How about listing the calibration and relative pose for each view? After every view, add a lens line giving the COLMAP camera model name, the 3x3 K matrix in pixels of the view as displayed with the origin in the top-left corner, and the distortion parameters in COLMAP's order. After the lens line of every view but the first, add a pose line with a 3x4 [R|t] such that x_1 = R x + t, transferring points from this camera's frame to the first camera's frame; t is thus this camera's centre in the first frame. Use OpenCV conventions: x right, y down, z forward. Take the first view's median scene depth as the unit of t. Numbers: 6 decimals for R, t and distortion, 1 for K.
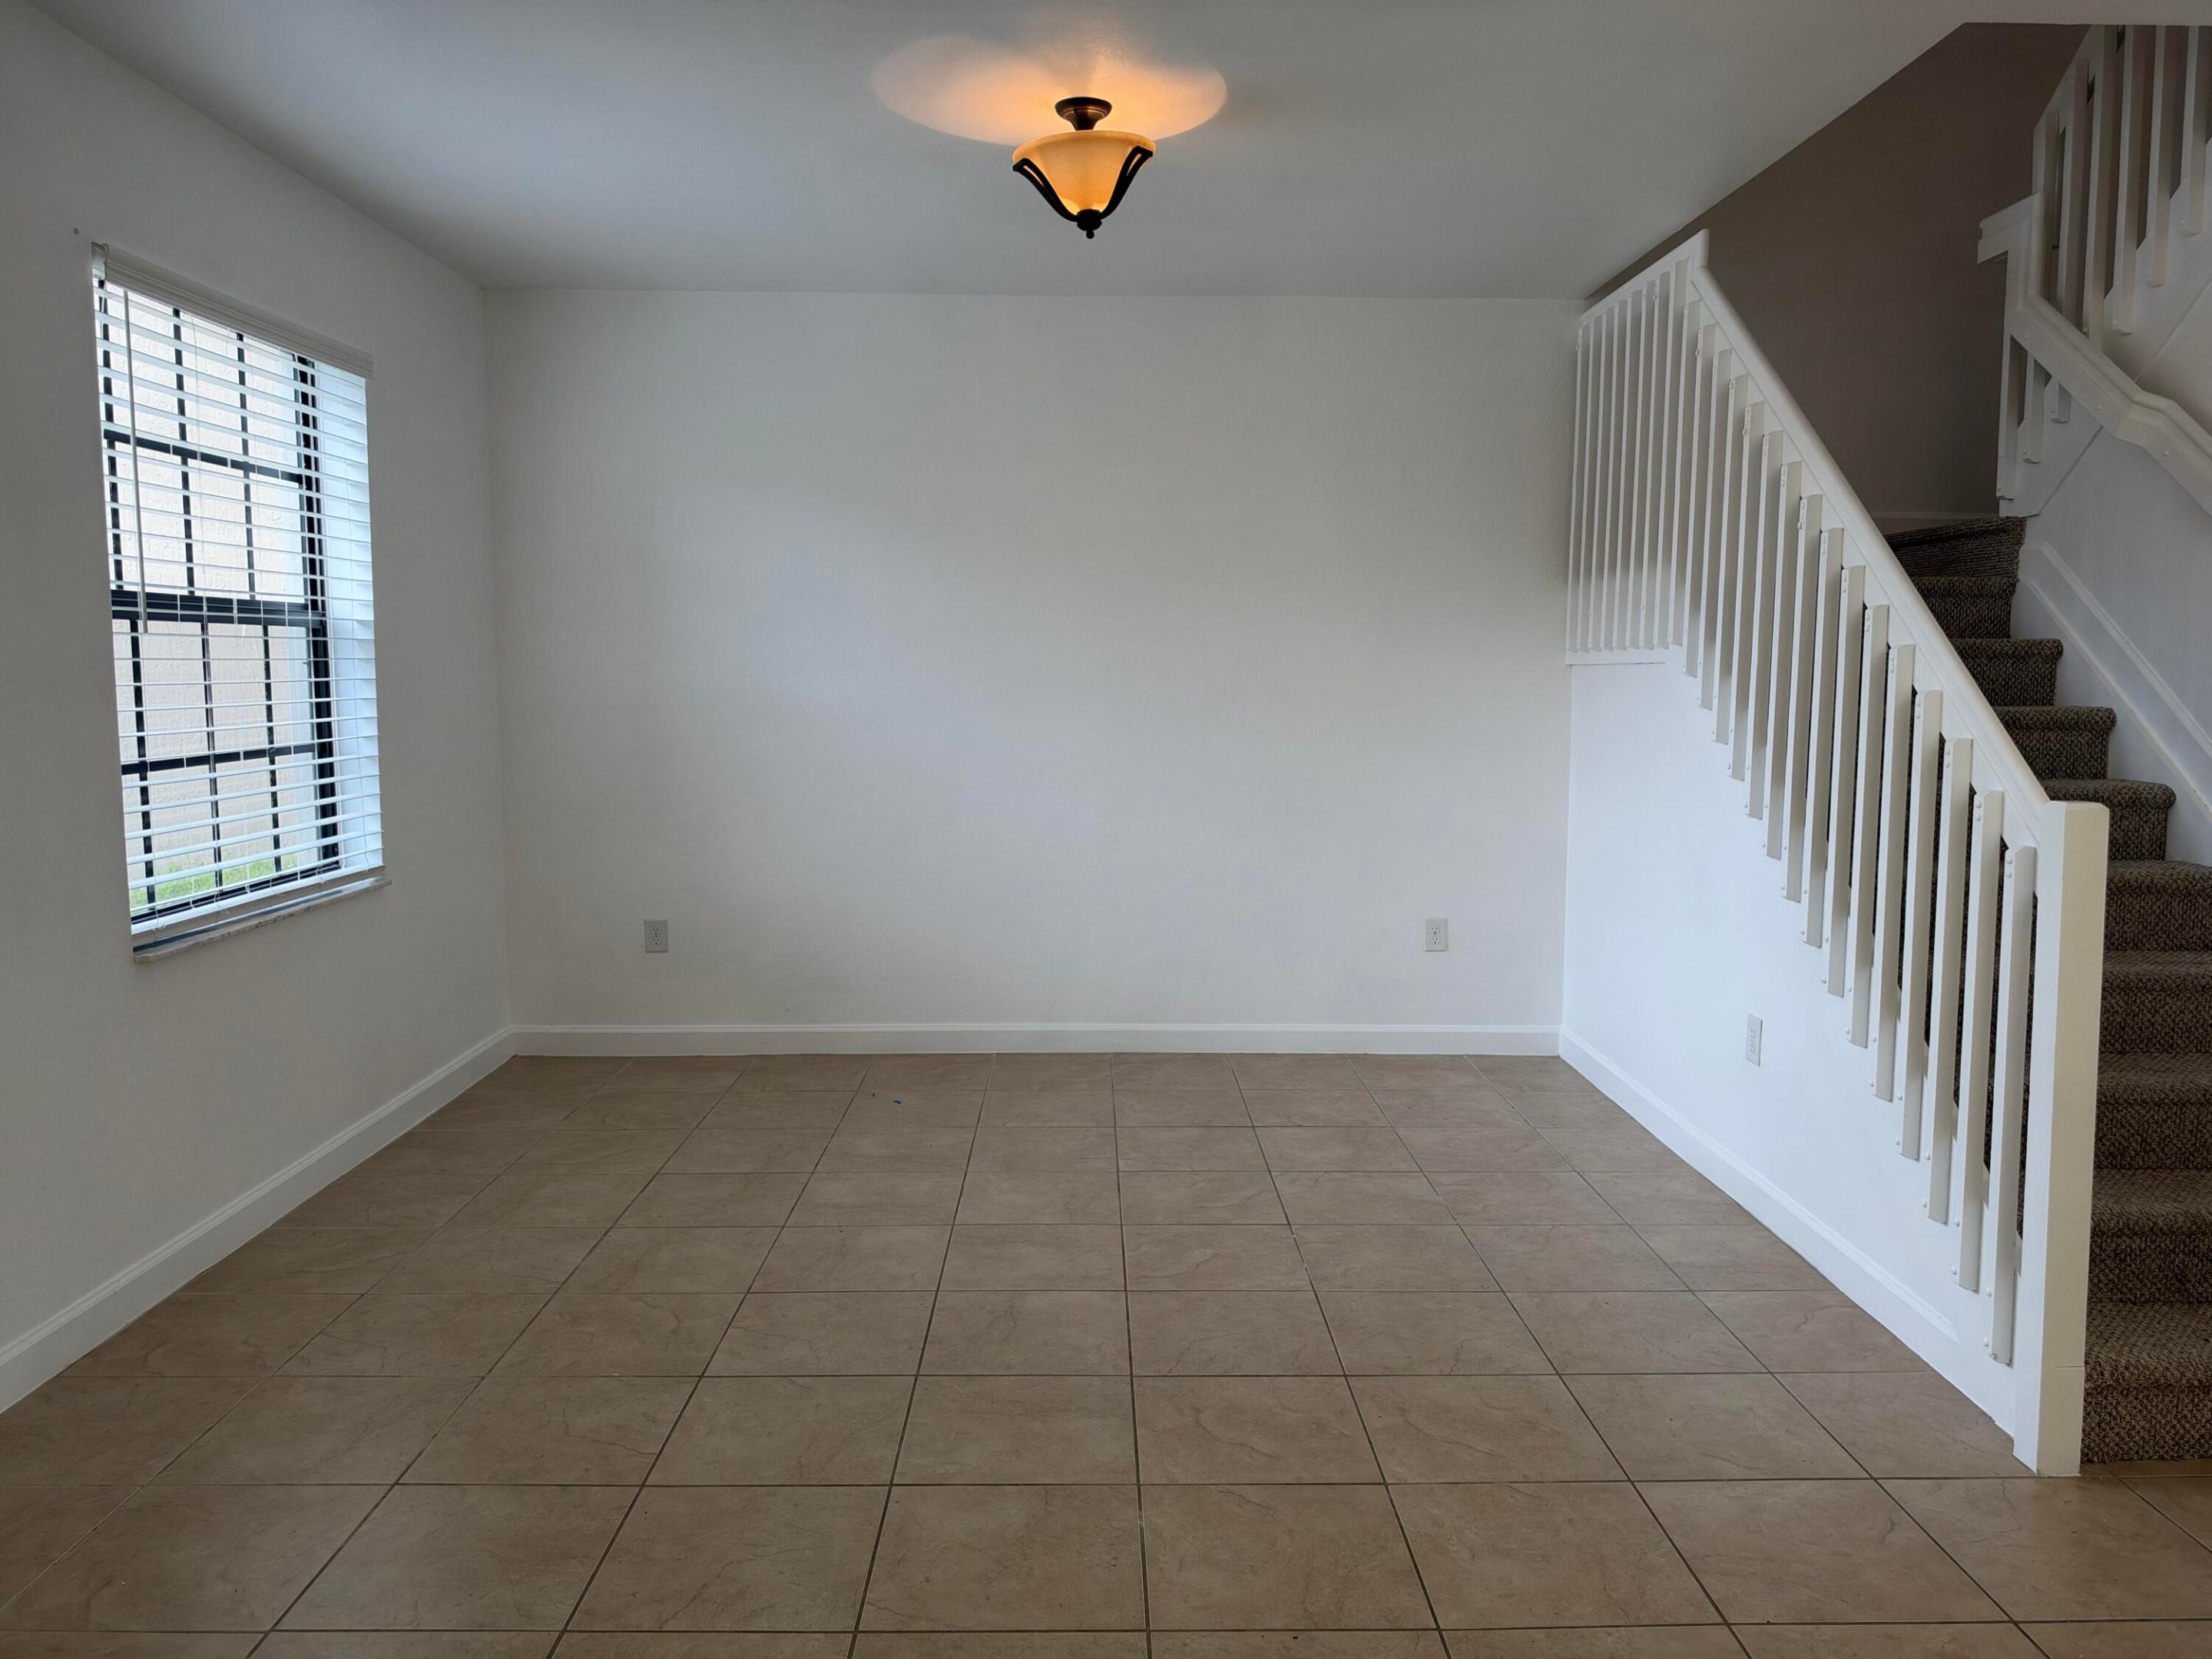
lens RADIAL K [[1591.7, 0, 1106.0], [0, 1591.7, 829.5], [0, 0, 1]] dist [-0.003761, -0.005905]
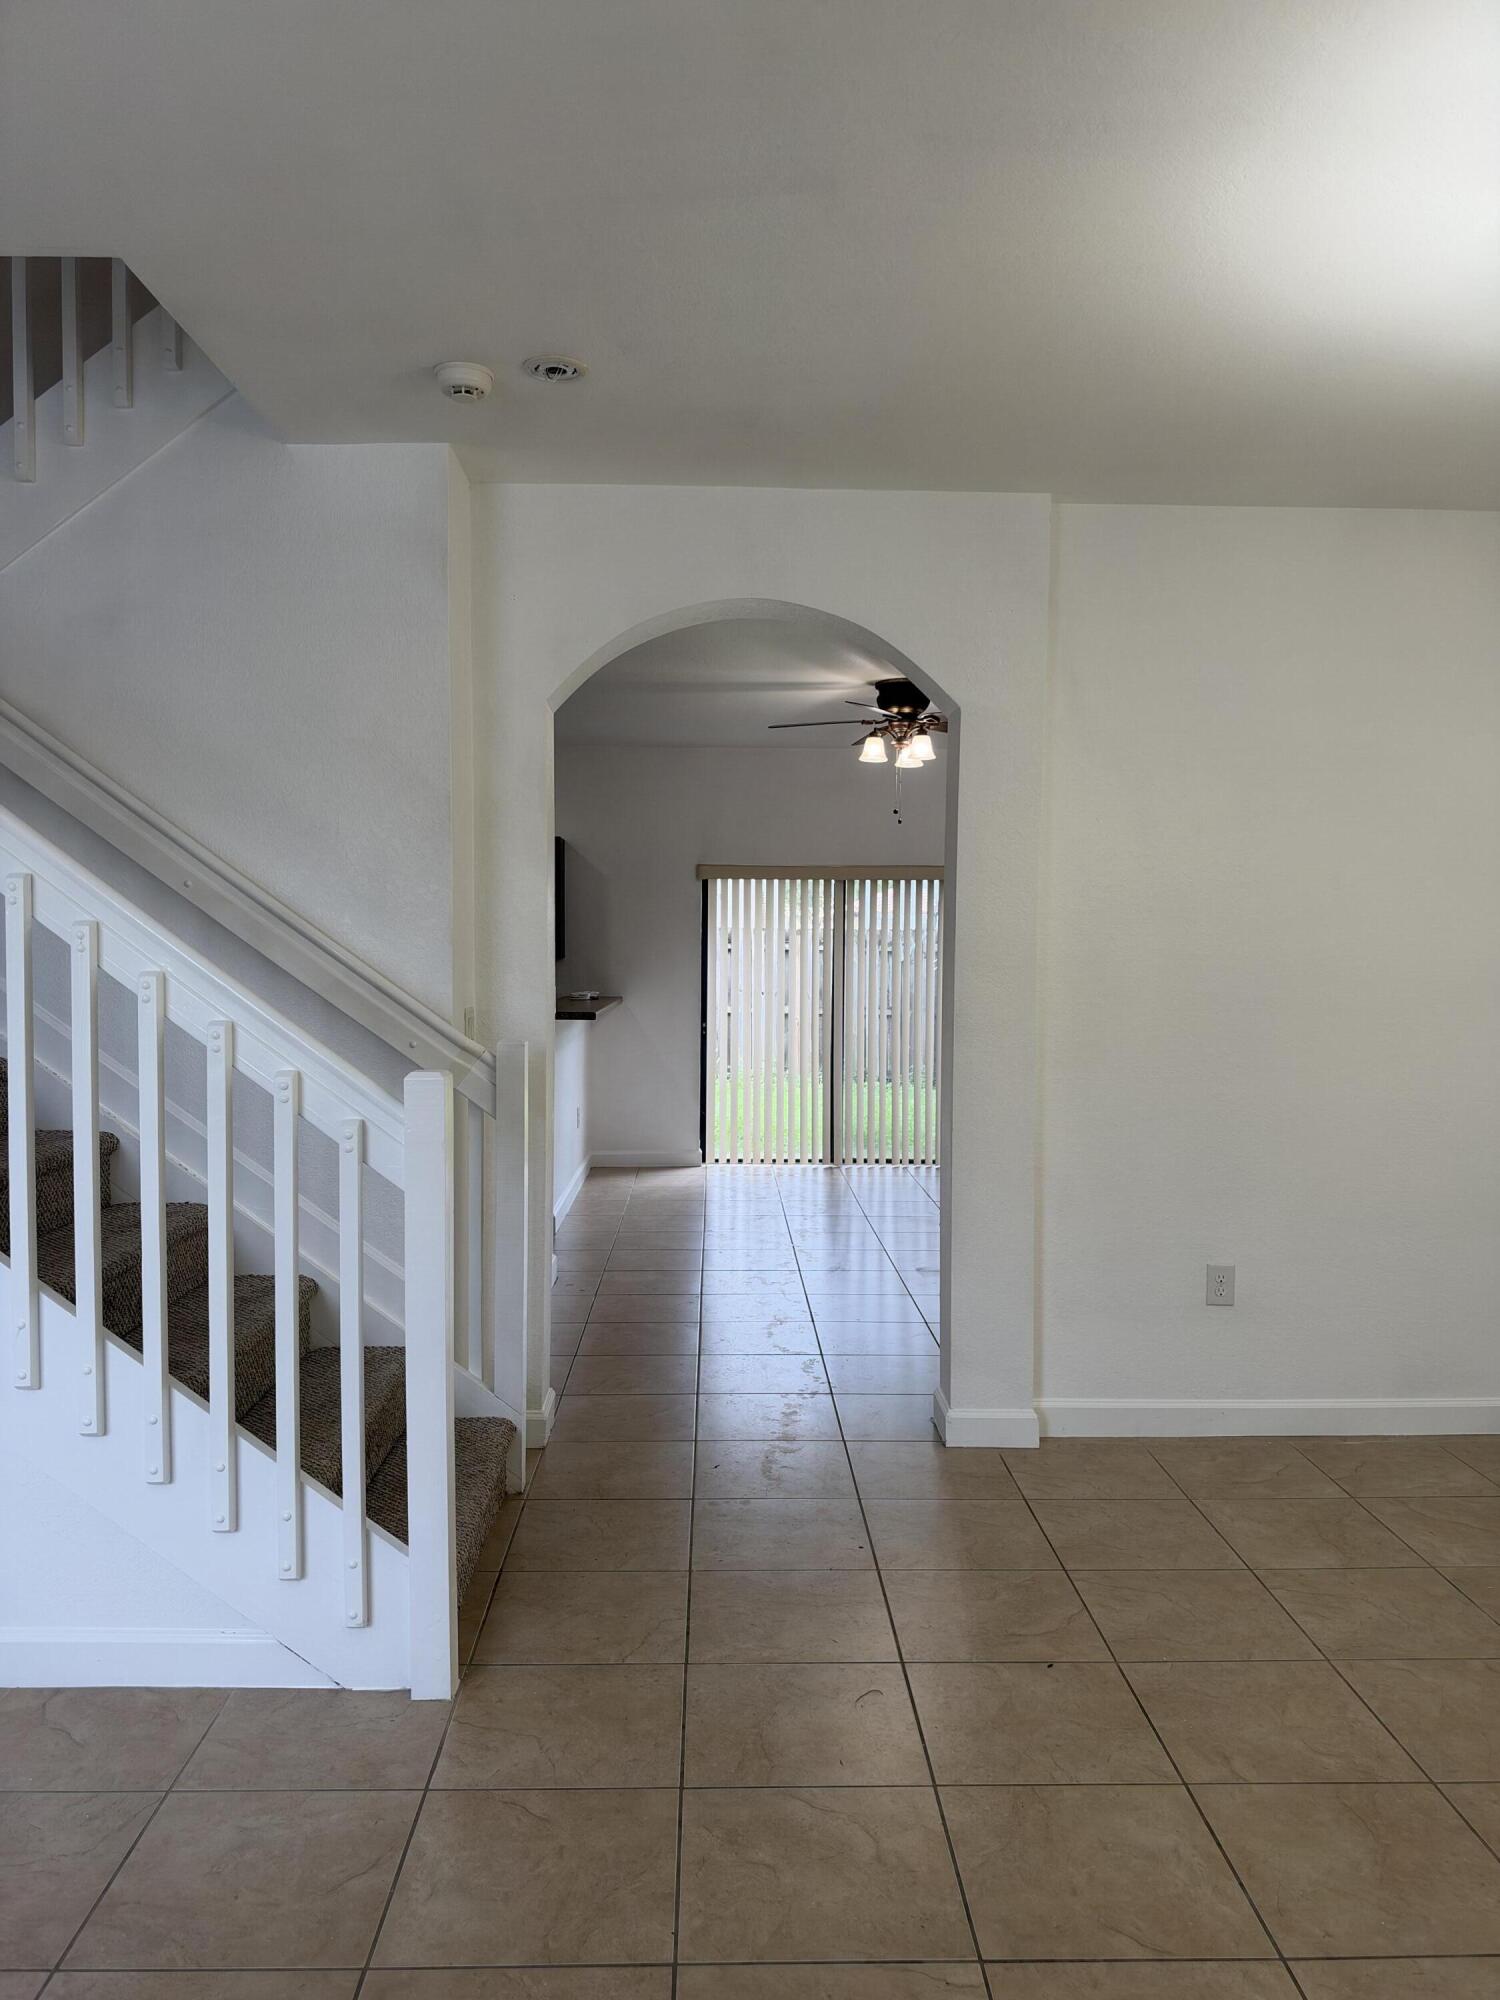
lens RADIAL K [[1439.2, 0, 750.0], [0, 1439.2, 1000.0], [0, 0, 1]] dist [-0.003761, -0.005905]
pose [[0.004425, -0.031579, 0.999491, -0.348586], [0.100776, 0.994427, 0.030973, -0.066965], [-0.994899, 0.100587, 0.007583, 0.725847]]
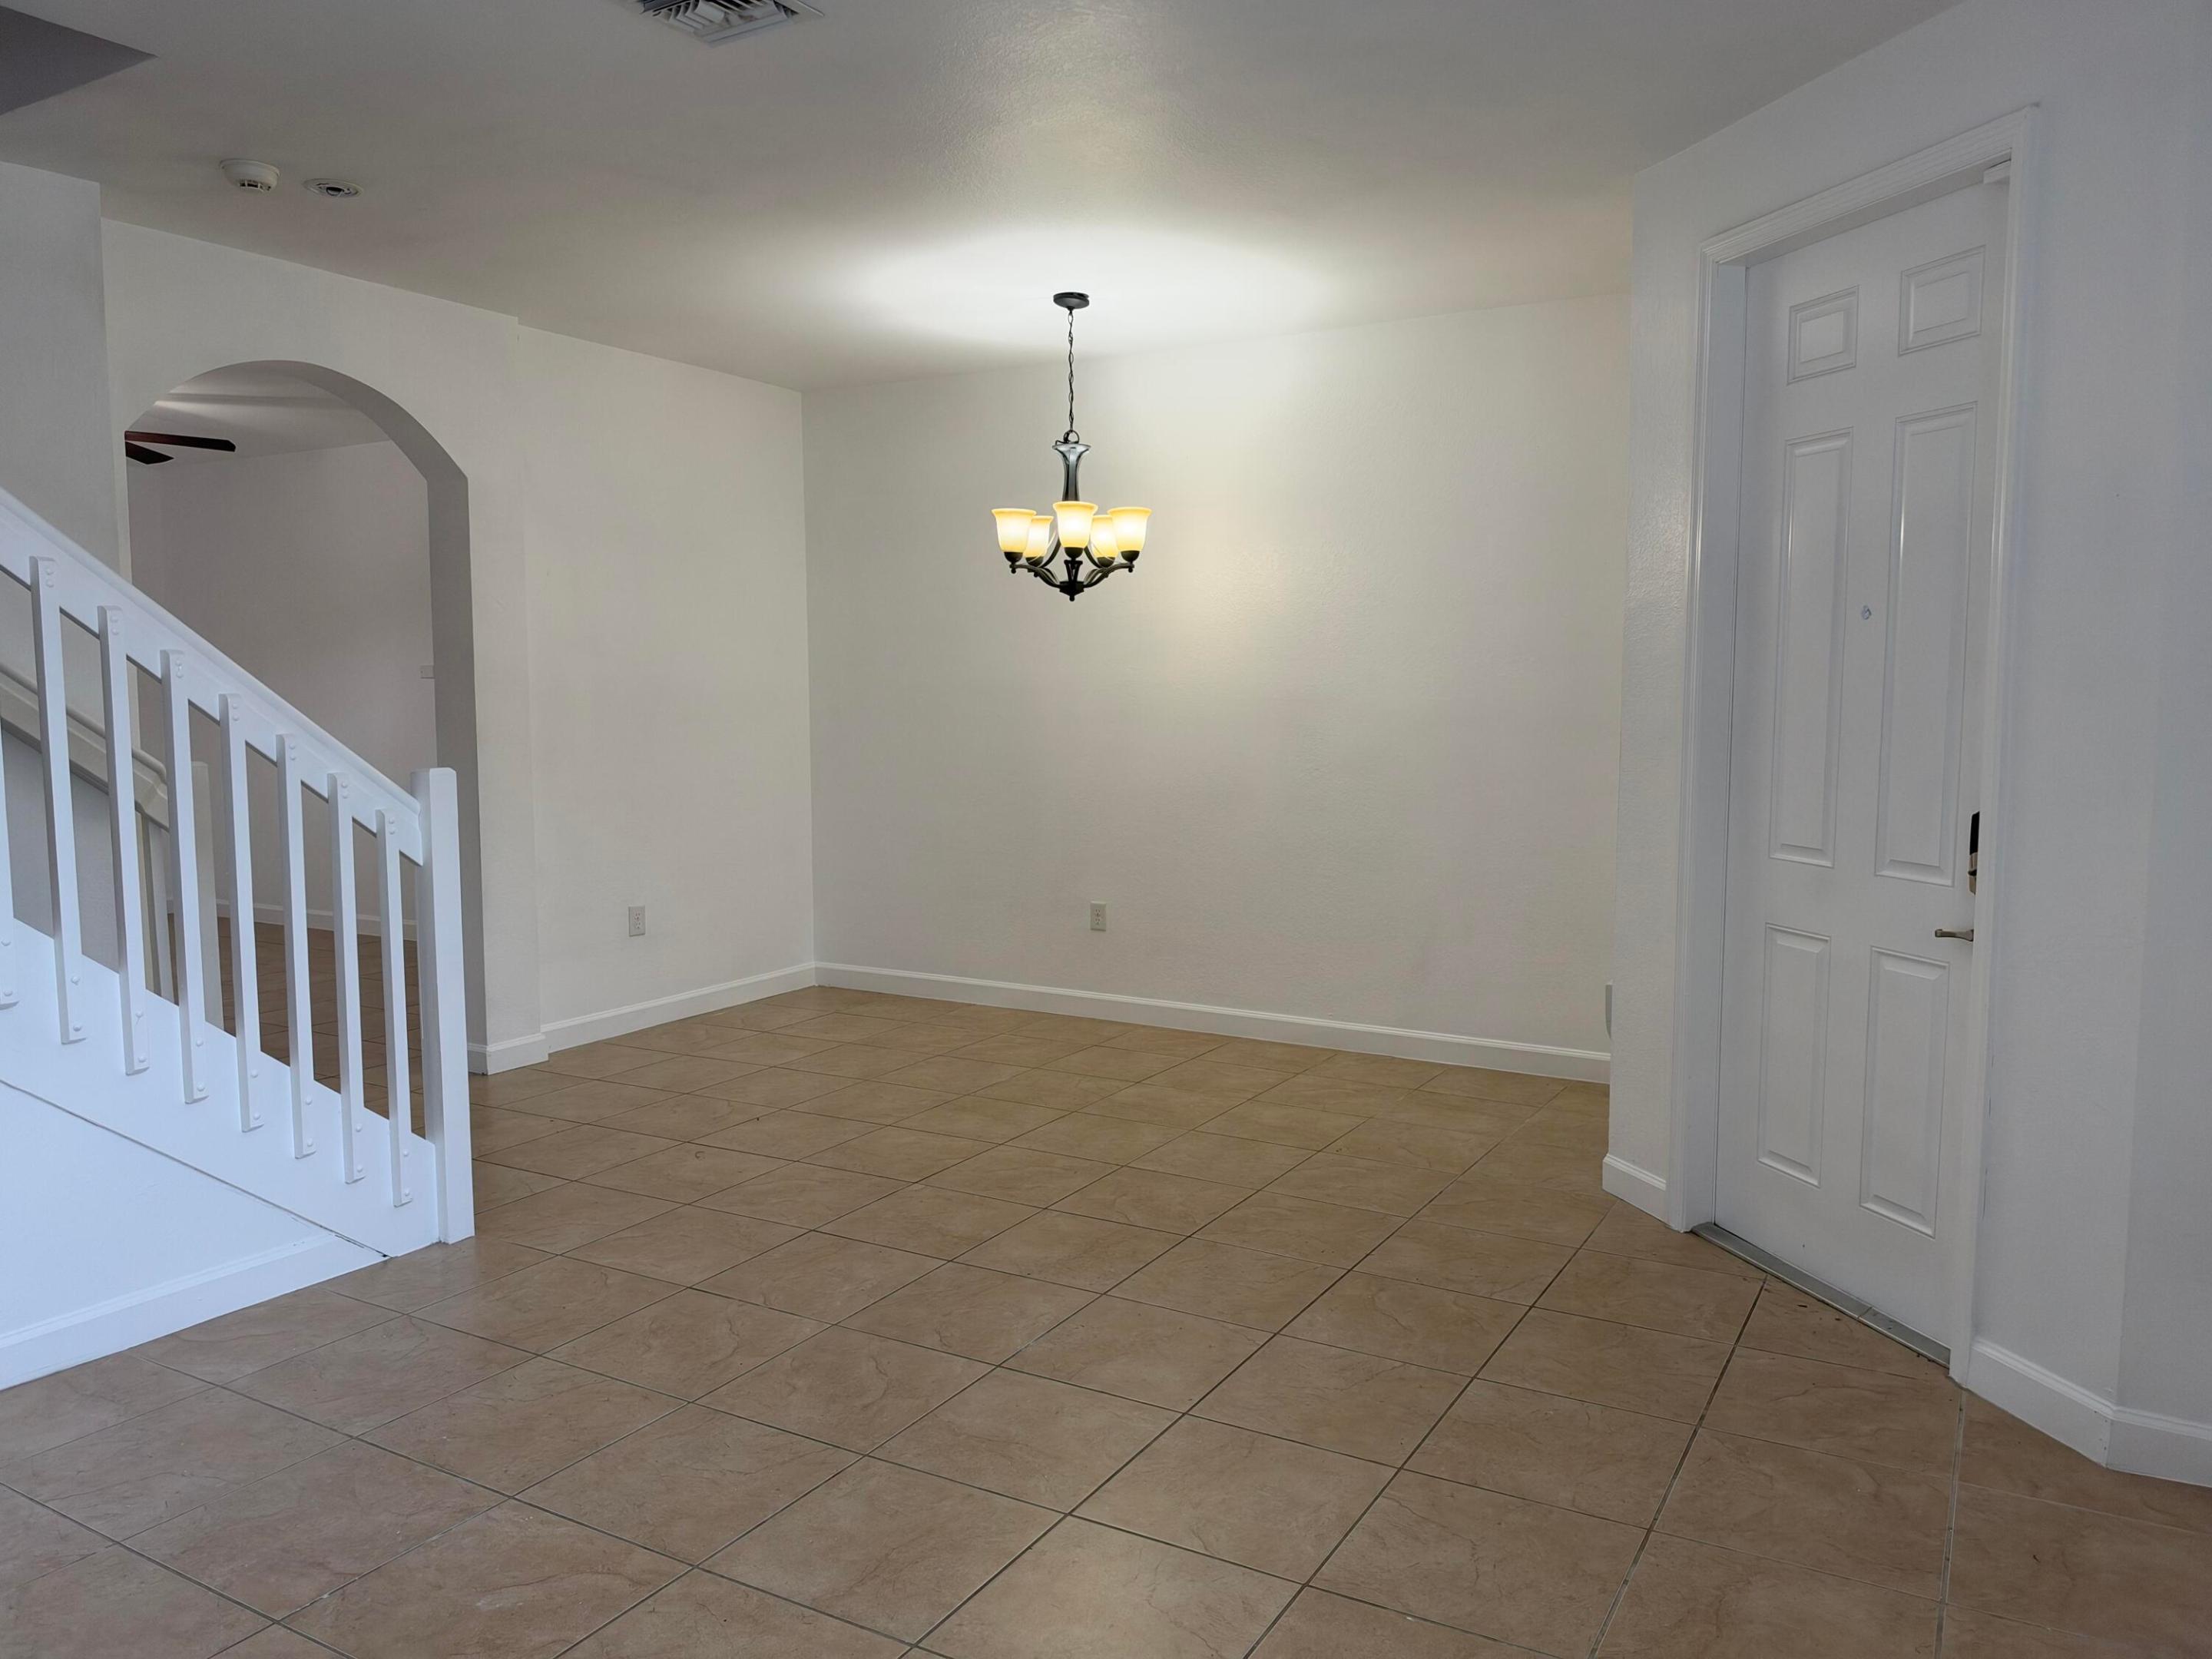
lens RADIAL K [[1591.7, 0, 1106.0], [0, 1591.7, 829.5], [0, 0, 1]] dist [-0.003761, -0.005905]
pose [[-0.857296, -0.046817, 0.512691, -0.604206], [0.052566, 0.982692, 0.177633, -0.174678], [-0.512134, 0.179234, -0.839997, 1.792531]]
